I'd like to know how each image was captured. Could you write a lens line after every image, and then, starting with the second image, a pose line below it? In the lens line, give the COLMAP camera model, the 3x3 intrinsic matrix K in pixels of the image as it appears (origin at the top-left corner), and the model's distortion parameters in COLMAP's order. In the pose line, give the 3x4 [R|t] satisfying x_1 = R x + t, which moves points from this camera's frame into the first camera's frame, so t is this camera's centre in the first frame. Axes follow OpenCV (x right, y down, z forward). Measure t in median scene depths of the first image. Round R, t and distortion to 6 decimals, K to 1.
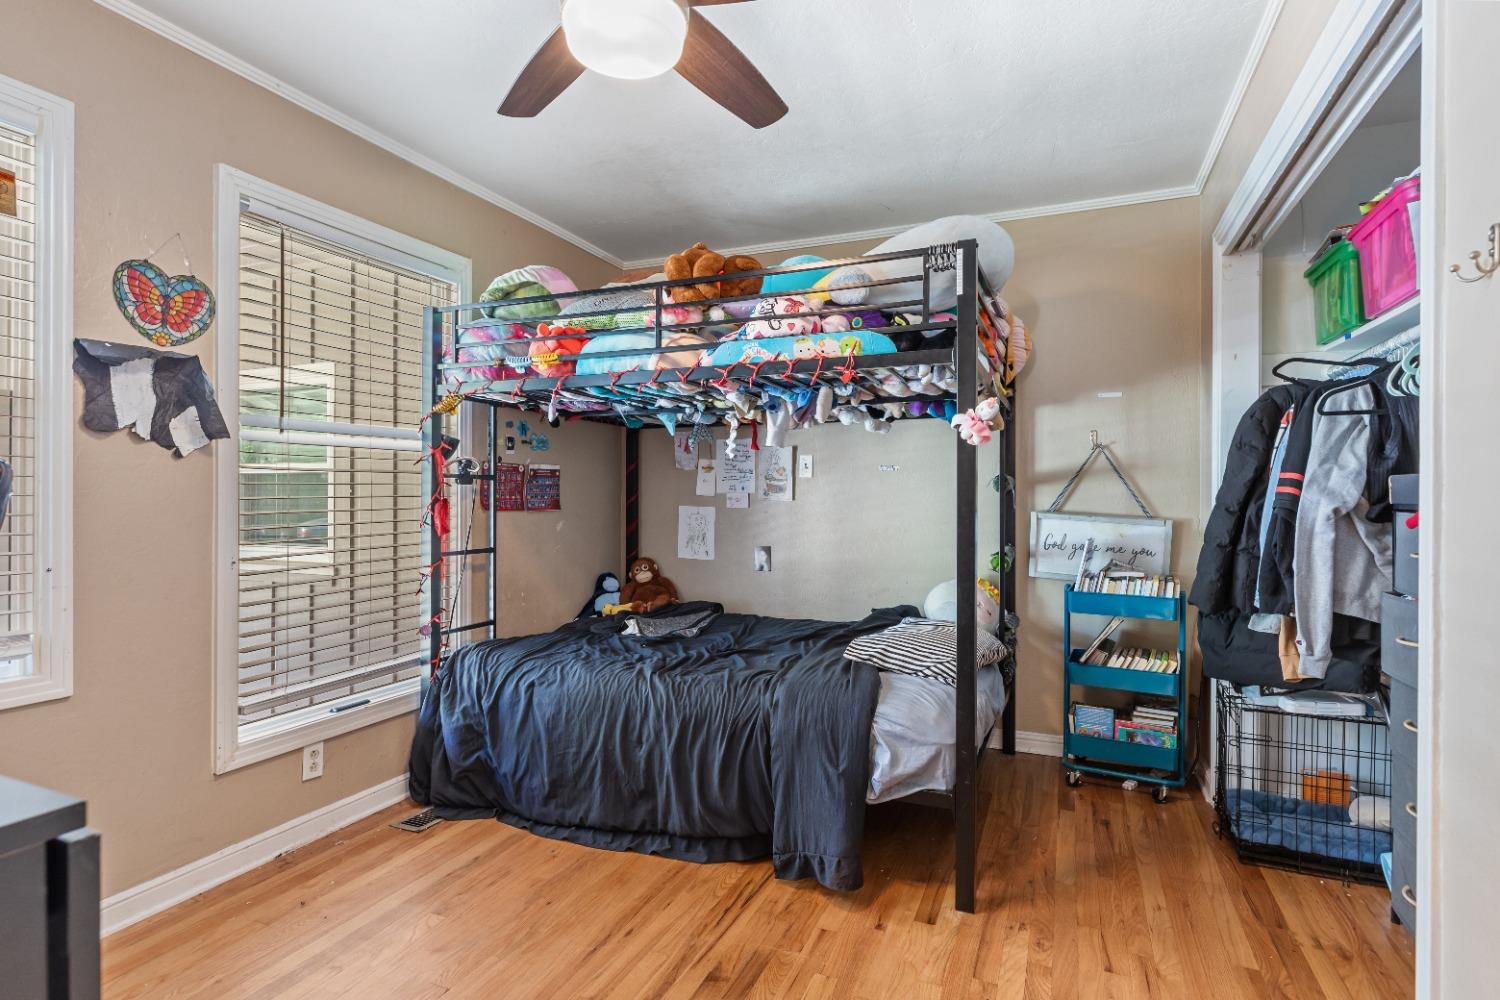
lens RADIAL K [[756.6, 0, 748.3], [0, 756.6, 503.0], [0, 0, 1]] dist [-0.000317, -0.000003]
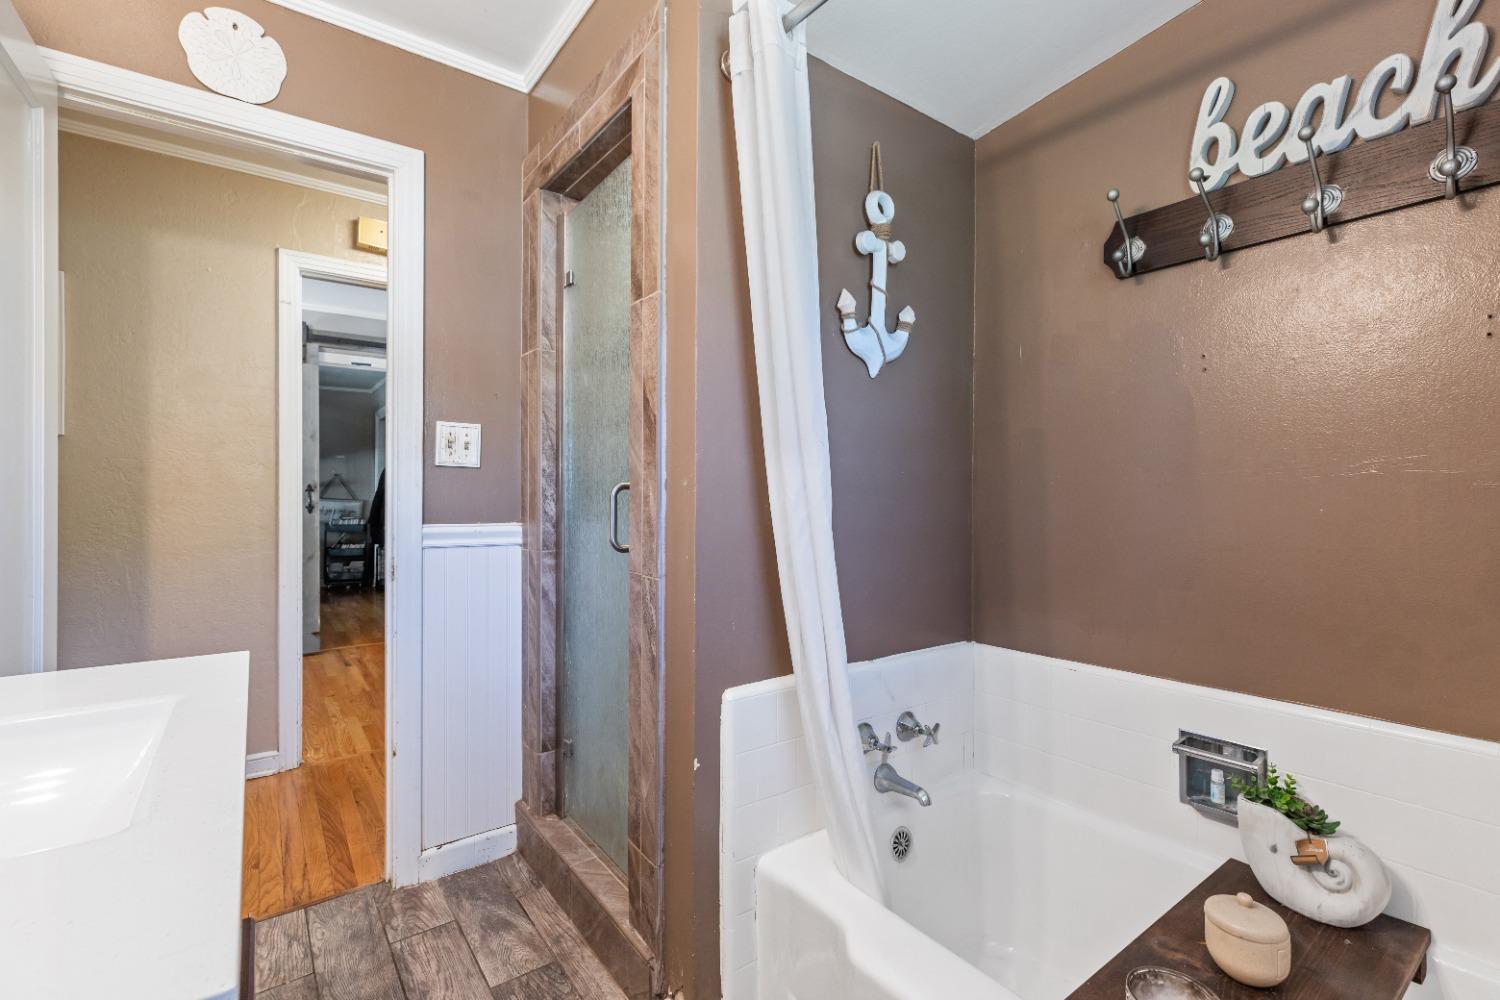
lens RADIAL K [[675.3, 0, 751.2], [0, 675.3, 491.7], [0, 0, 1]] dist [0.004754, 0.000082]
pose [[0.513674, -0.002251, 0.857983, -0.989088], [-0.005188, 0.999970, 0.005729, -0.036627], [-0.857970, -0.007394, 0.513647, -1.771898]]
